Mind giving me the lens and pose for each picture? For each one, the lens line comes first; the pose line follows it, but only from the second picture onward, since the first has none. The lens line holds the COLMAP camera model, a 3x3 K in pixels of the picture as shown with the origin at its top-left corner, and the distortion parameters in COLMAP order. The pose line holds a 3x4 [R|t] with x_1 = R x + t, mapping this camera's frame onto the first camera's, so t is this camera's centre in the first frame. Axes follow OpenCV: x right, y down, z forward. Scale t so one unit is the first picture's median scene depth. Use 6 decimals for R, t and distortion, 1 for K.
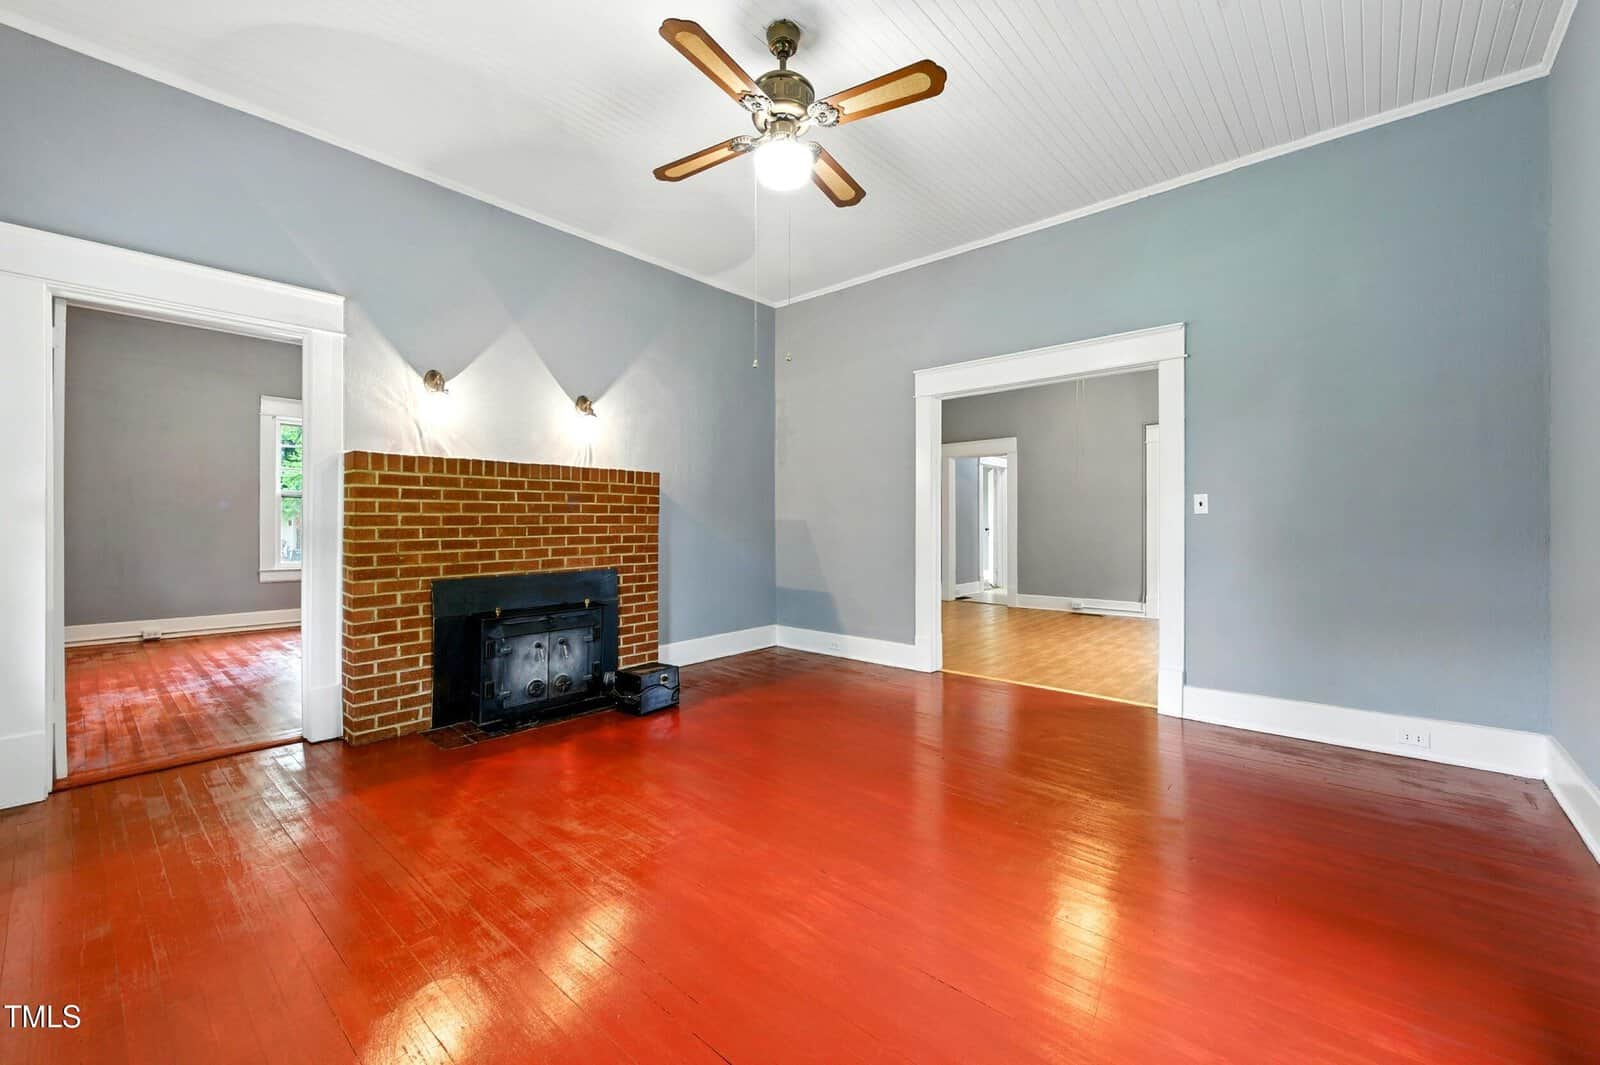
lens RADIAL K [[641.1, 0, 807.4], [0, 641.1, 524.6], [0, 0, 1]] dist [0.000897, -0.000050]
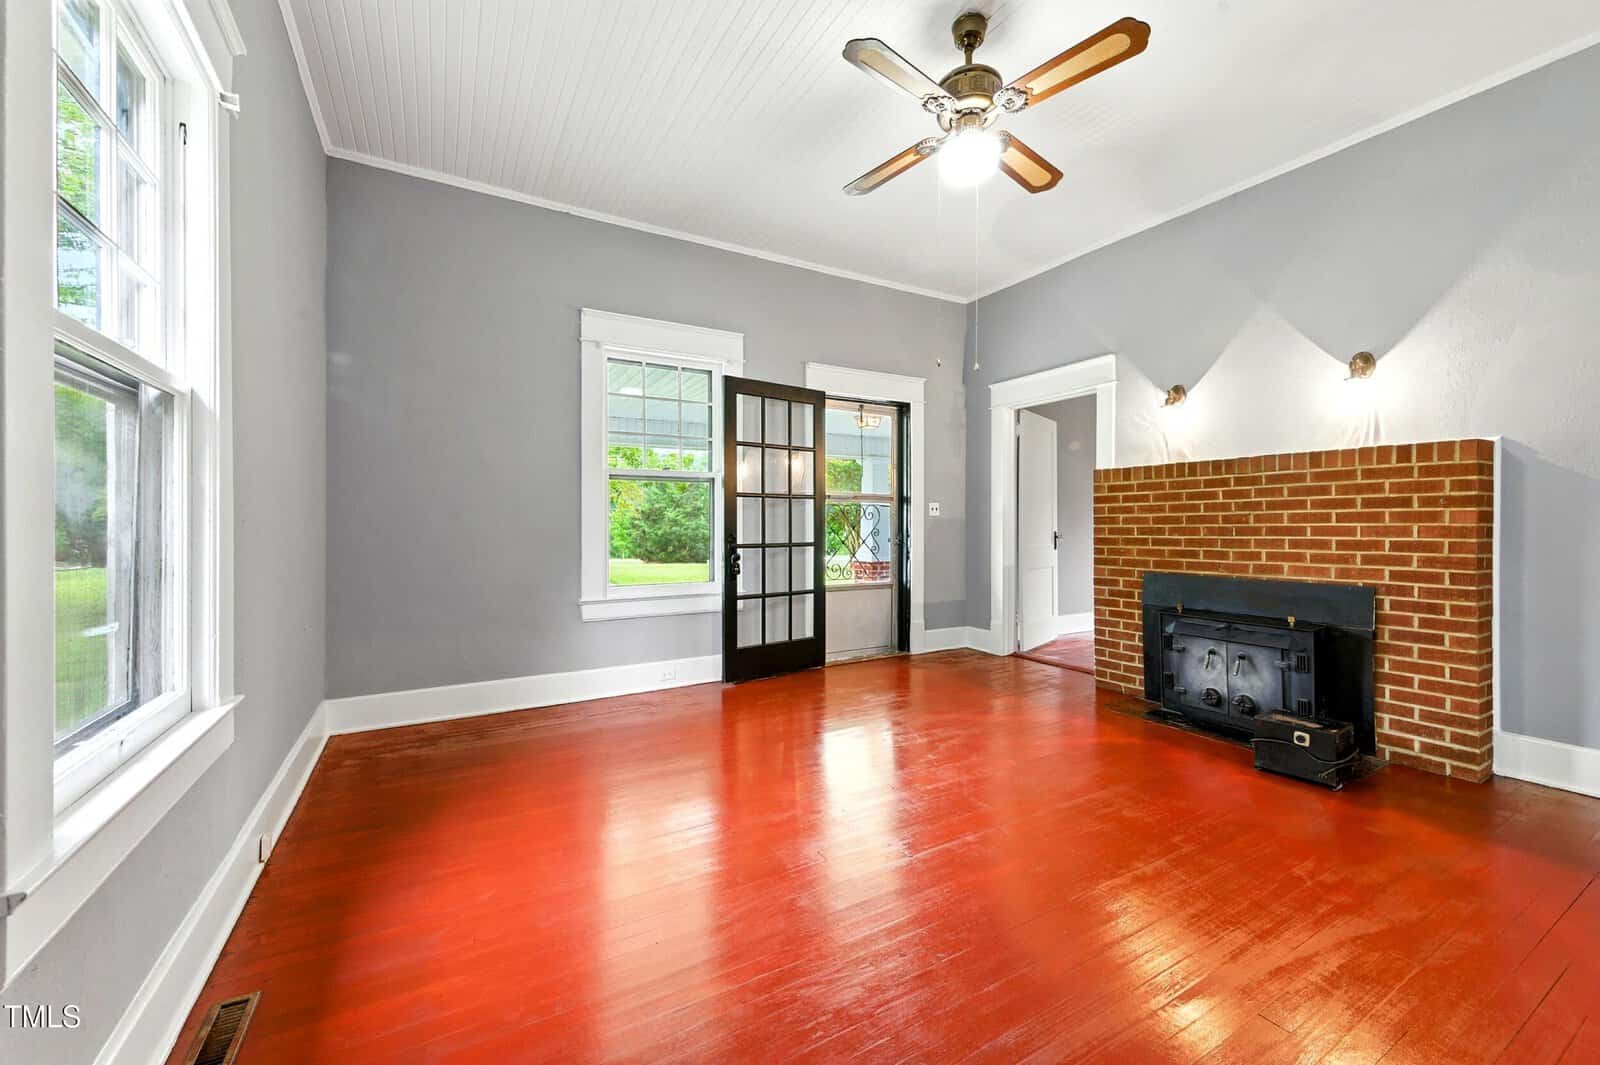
lens RADIAL K [[641.1, 0, 807.4], [0, 641.1, 524.6], [0, 0, 1]] dist [0.000897, -0.000050]
pose [[-0.330350, 0.003715, -0.943851, 0.656928], [0.000178, 0.999992, 0.003874, -0.003213], [0.943858, 0.001112, -0.330348, 0.734216]]
